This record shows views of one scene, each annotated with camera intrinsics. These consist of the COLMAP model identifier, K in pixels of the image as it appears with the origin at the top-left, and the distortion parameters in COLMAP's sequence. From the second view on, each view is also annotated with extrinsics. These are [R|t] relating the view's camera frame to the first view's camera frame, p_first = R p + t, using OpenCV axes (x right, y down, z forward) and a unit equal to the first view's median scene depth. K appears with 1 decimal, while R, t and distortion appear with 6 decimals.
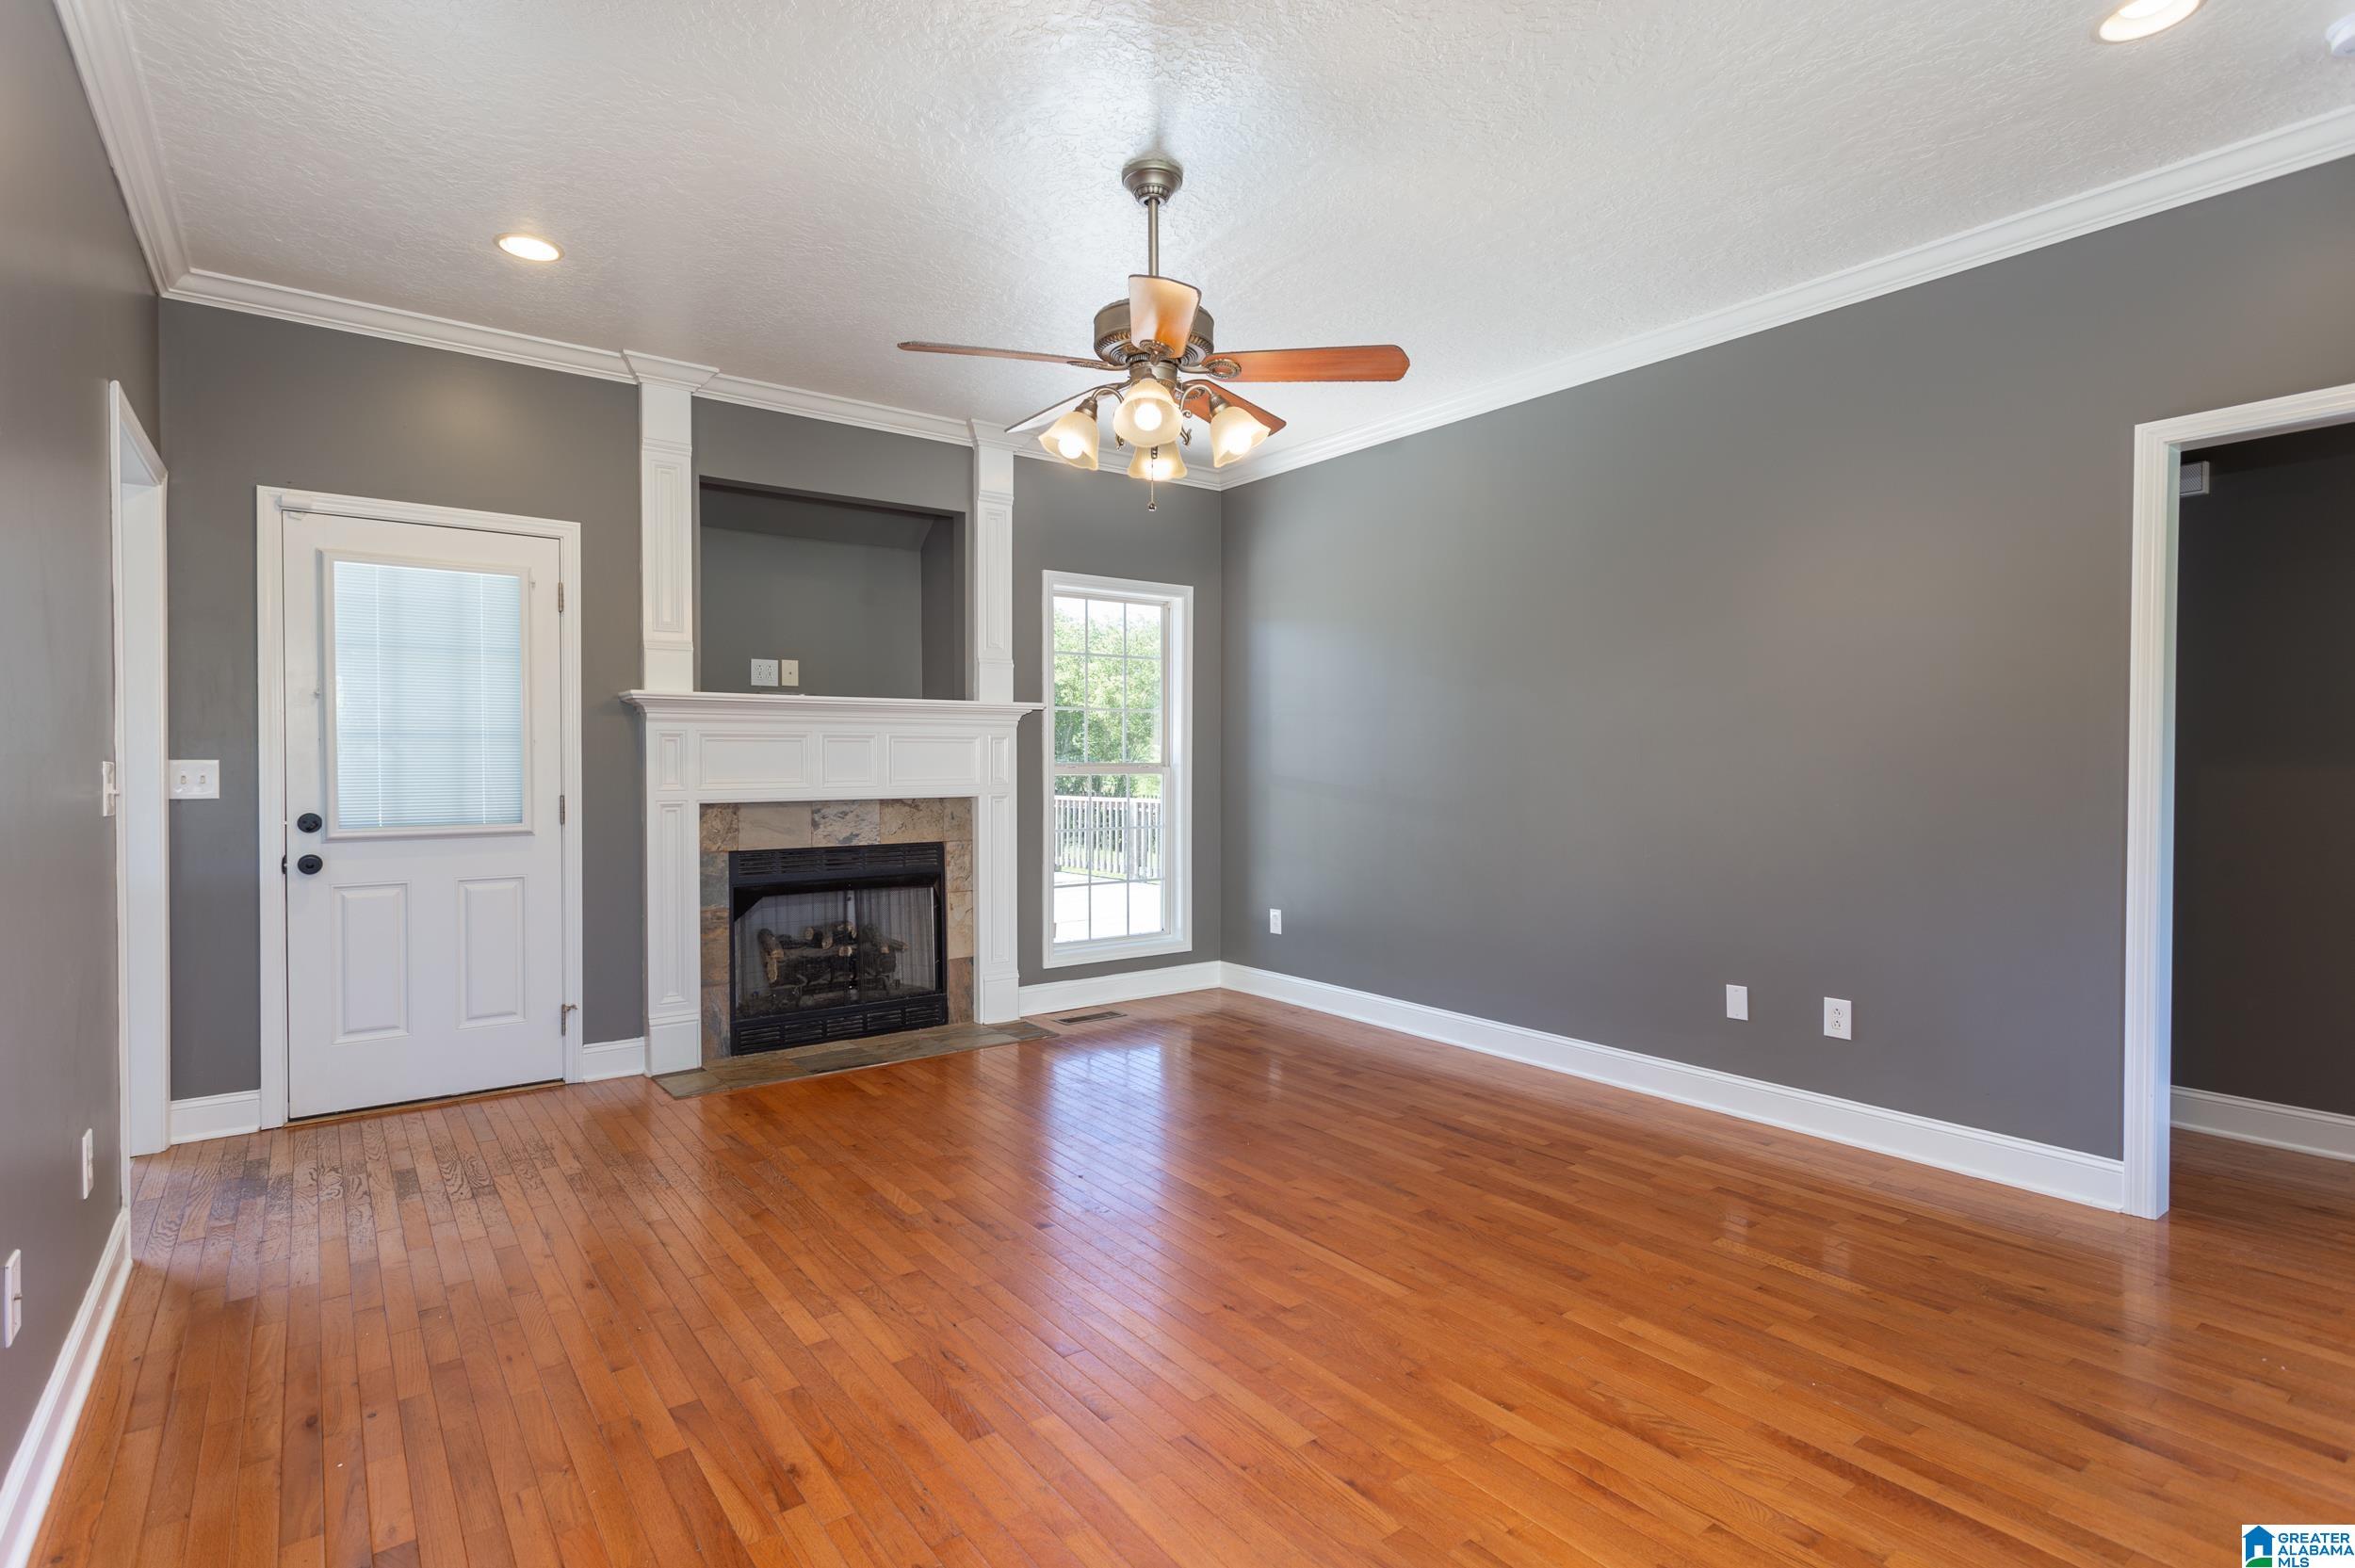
lens RADIAL K [[1153.2, 0, 1177.5], [0, 1153.2, 784.0], [0, 0, 1]] dist [-0.000773, -0.000135]
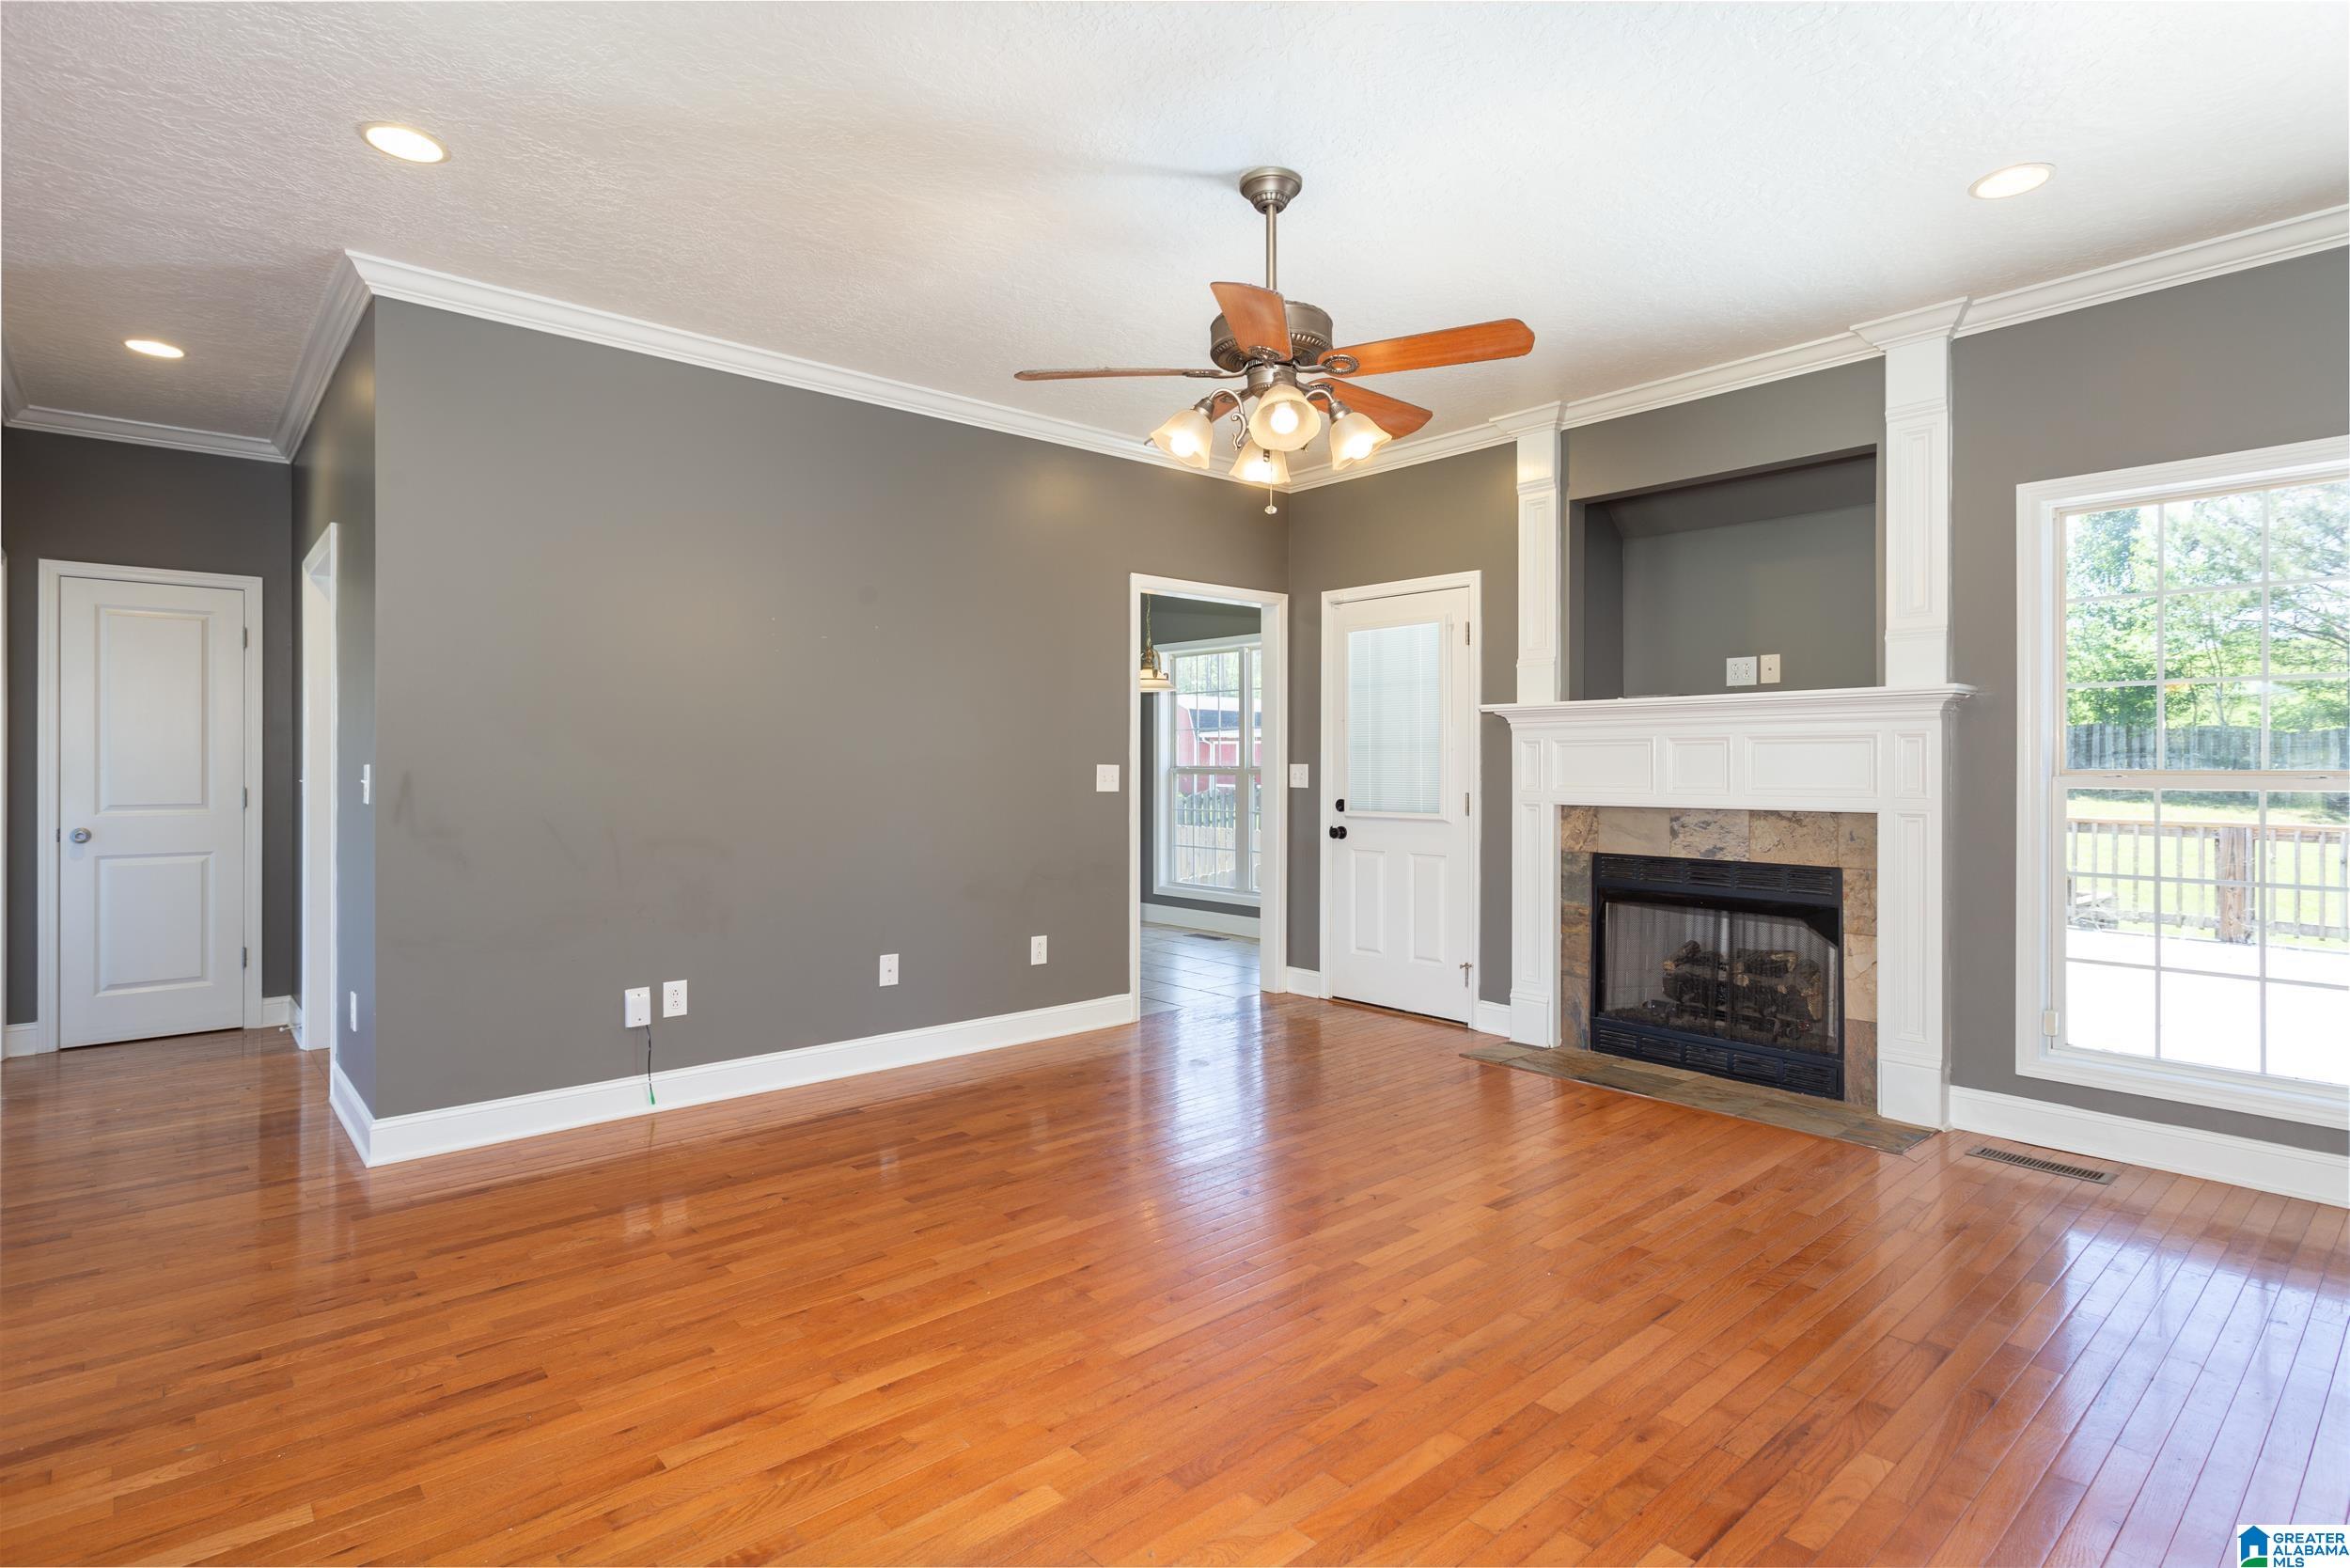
lens RADIAL K [[1150.9, 0, 1175.0], [0, 1150.9, 784.0], [0, 0, 1]] dist [-0.000773, -0.000135]
pose [[0.082149, 0.016884, -0.996477, 0.625316], [-0.021370, 0.999656, 0.015176, -0.011362], [0.996391, 0.020048, 0.082482, 0.547988]]
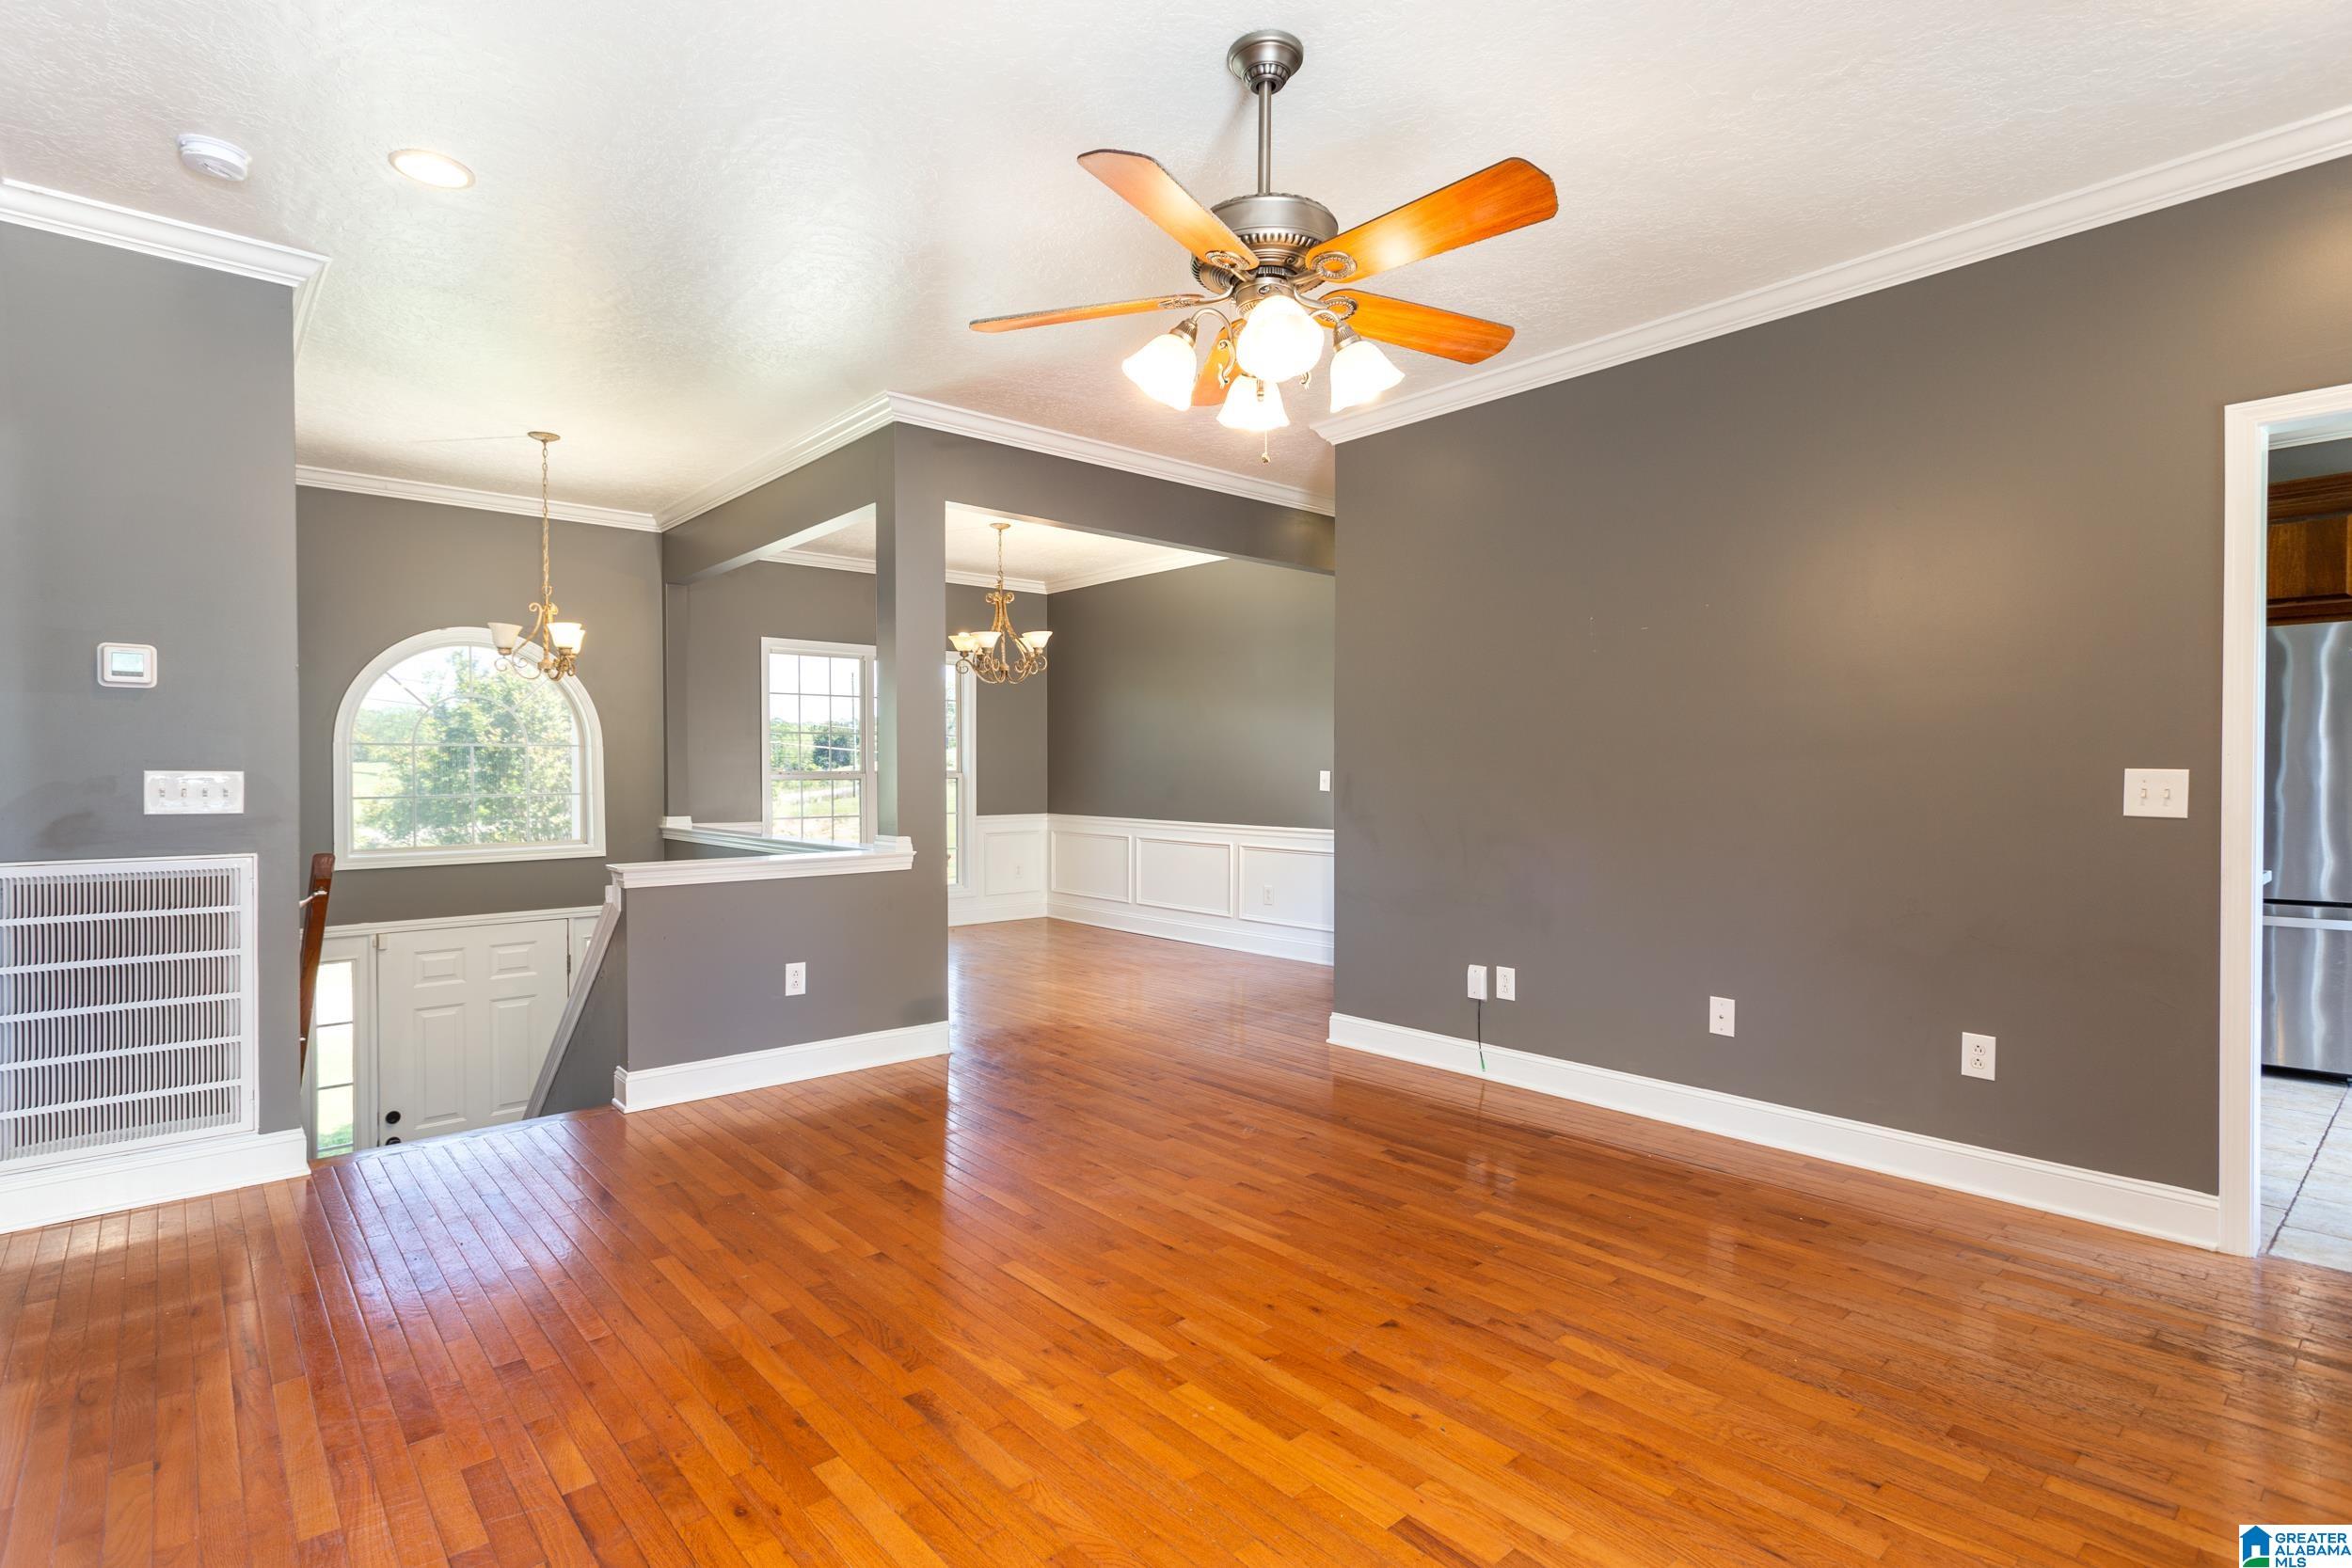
lens RADIAL K [[1169.5, 0, 1176.0], [0, 1169.5, 784.0], [0, 0, 1]] dist [-0.018847, -0.000163]
pose [[-0.997131, 0.001613, -0.075673, 0.068687], [-0.000921, 0.999440, 0.033439, -0.024776], [0.075685, 0.033412, -0.996572, 1.189417]]
